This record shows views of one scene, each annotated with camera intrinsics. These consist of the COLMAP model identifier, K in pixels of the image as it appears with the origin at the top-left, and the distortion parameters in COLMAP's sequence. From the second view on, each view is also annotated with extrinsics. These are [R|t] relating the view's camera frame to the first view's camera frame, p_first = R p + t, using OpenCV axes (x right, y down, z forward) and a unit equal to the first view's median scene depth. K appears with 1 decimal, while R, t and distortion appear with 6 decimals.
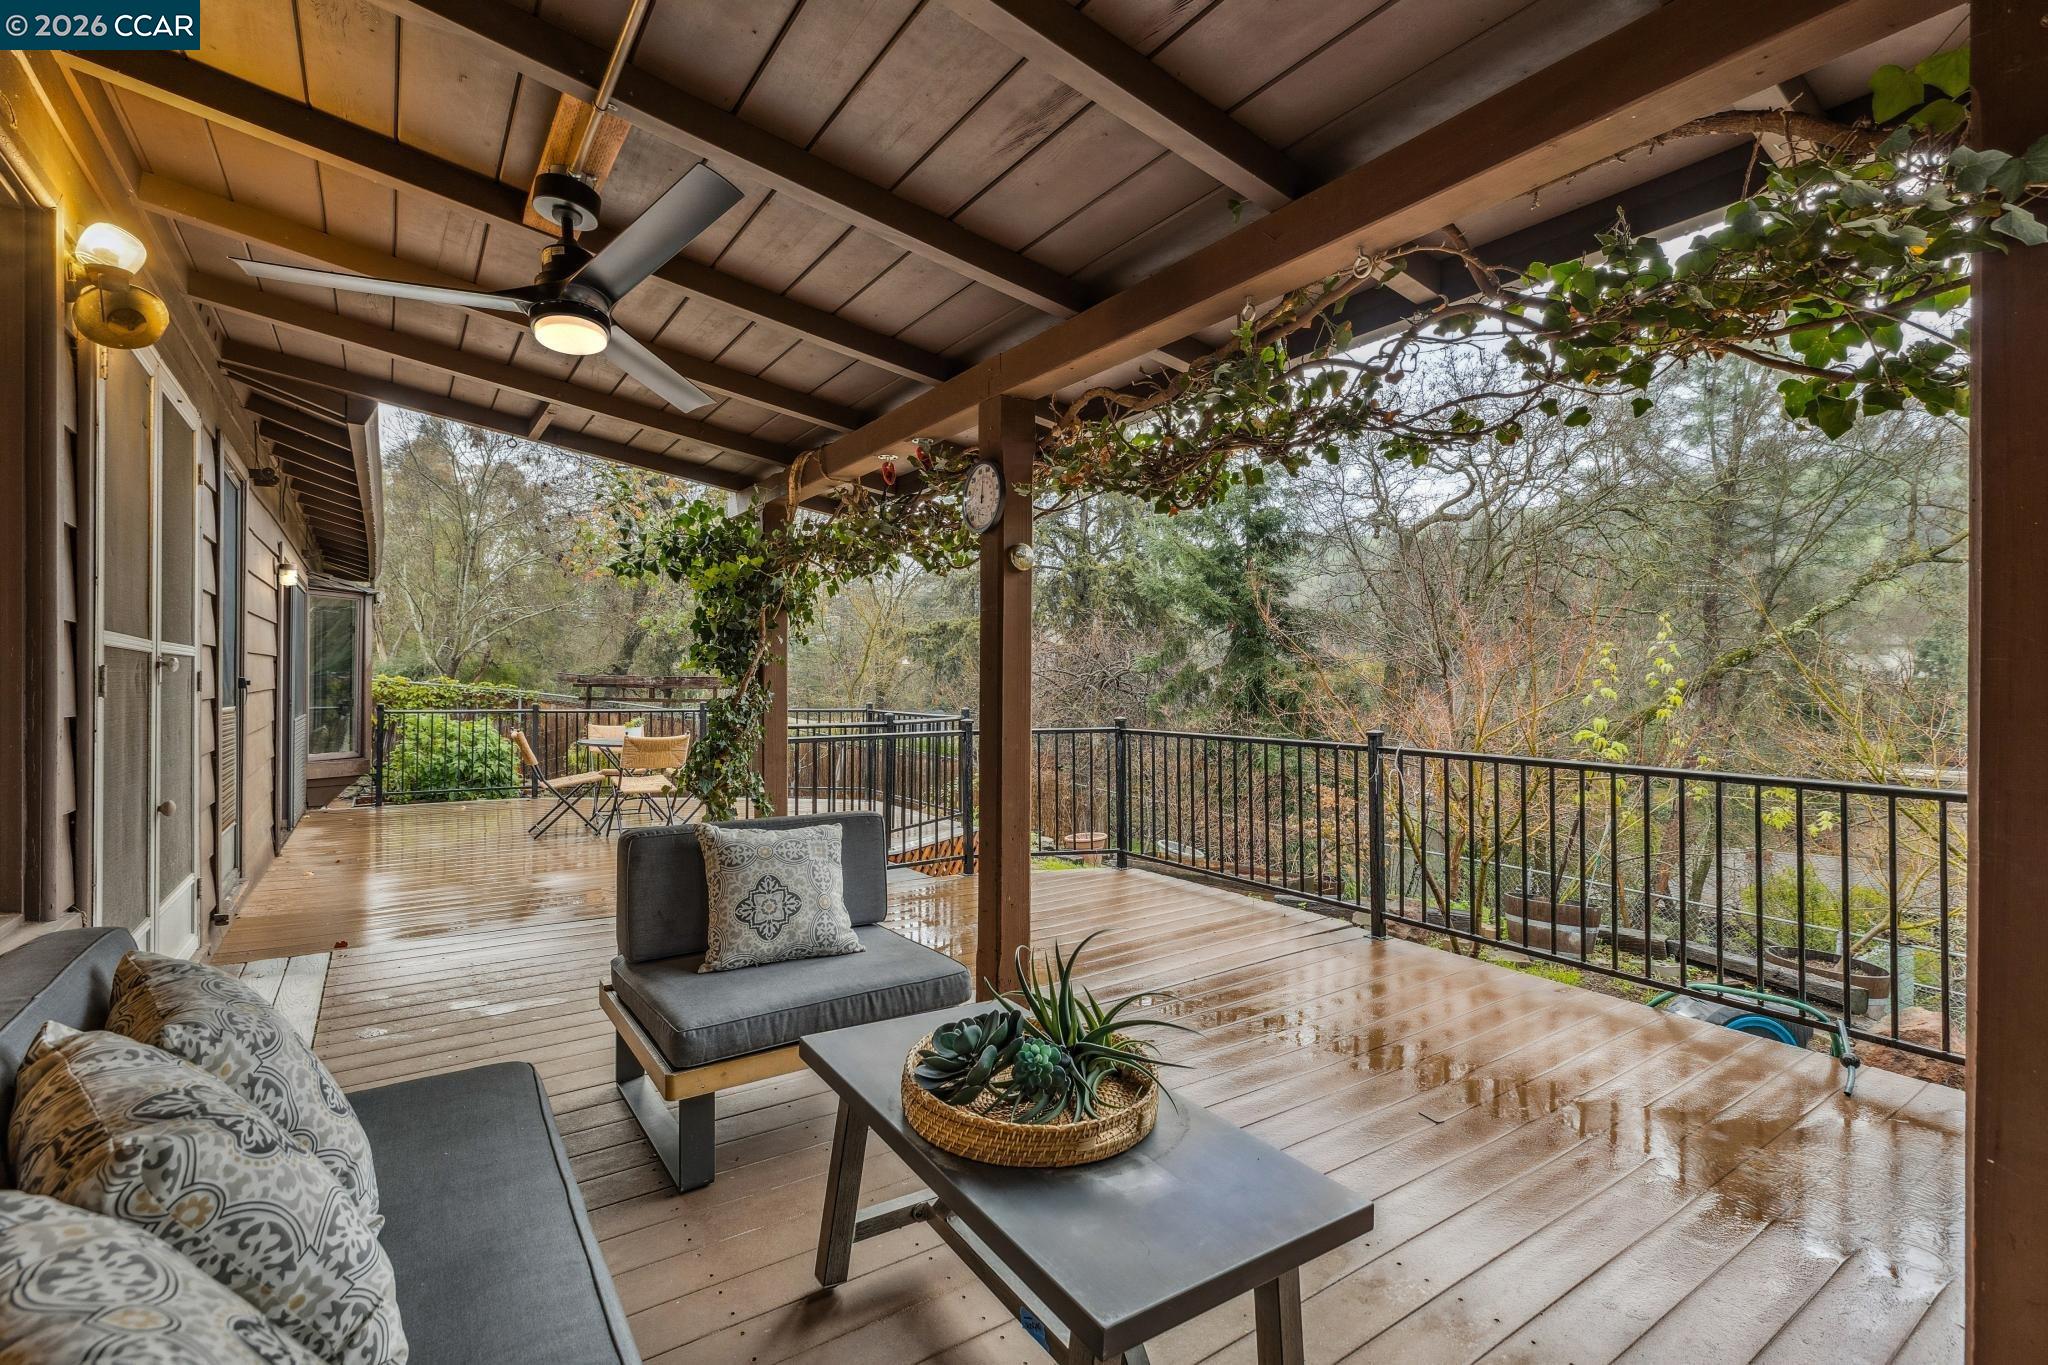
lens RADIAL K [[921.5, 0, 1024.0], [0, 921.5, 682.5], [0, 0, 1]] dist [-0.001995, -0.000190]
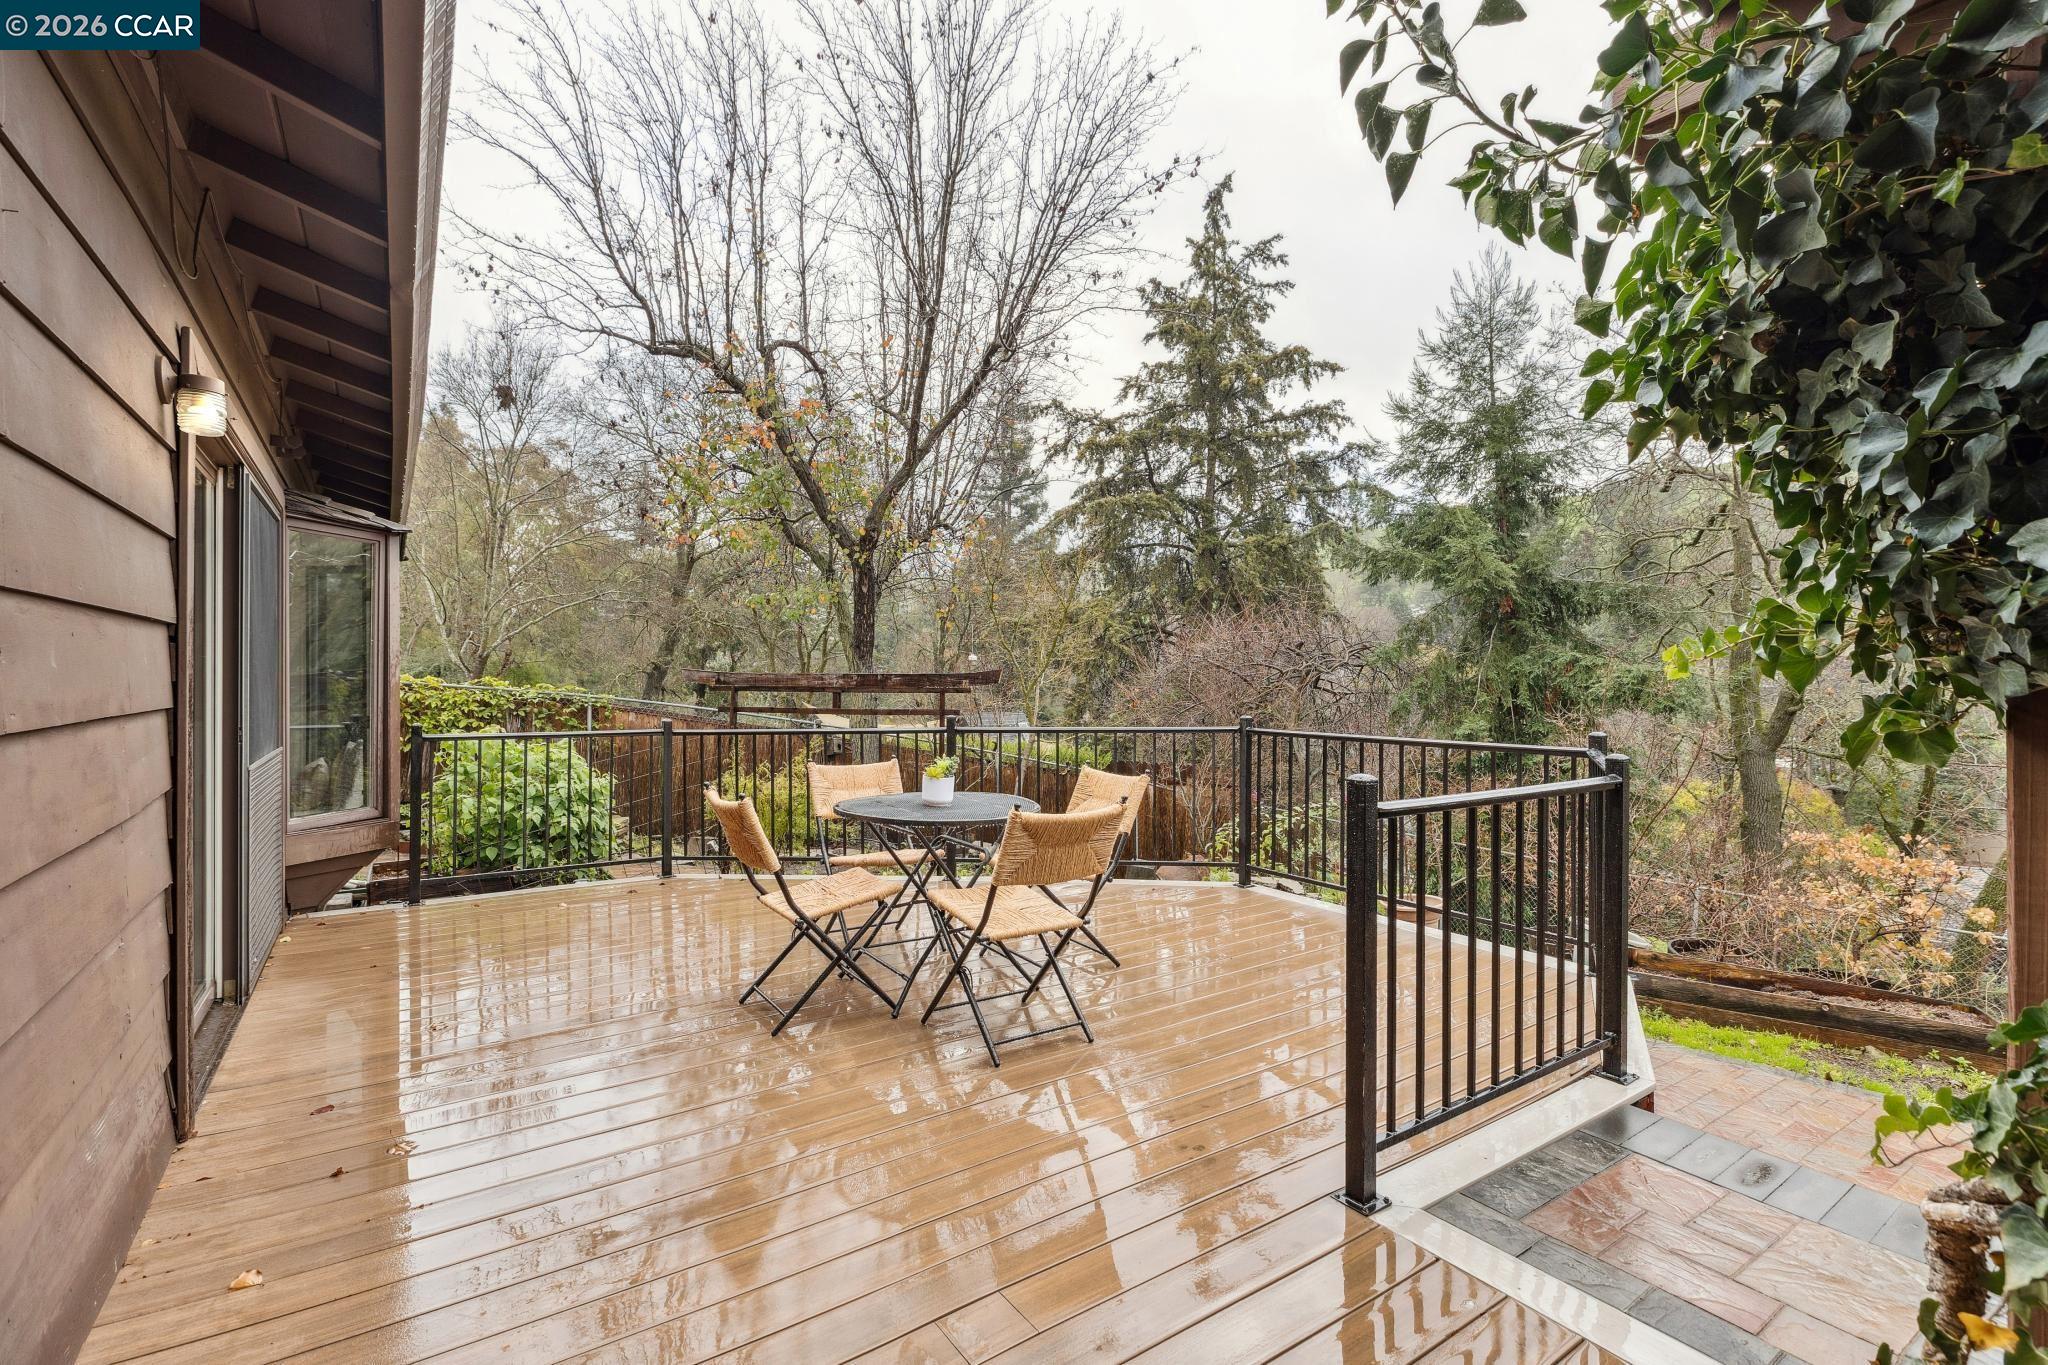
lens RADIAL K [[979.9, 0, 1024.0], [0, 979.9, 682.5], [0, 0, 1]] dist [0.000670, -0.000099]
pose [[0.999218, -0.007121, -0.038883, -0.259548], [0.007244, 0.999969, 0.003018, -0.001346], [0.038860, -0.003297, 0.999239, 0.354629]]
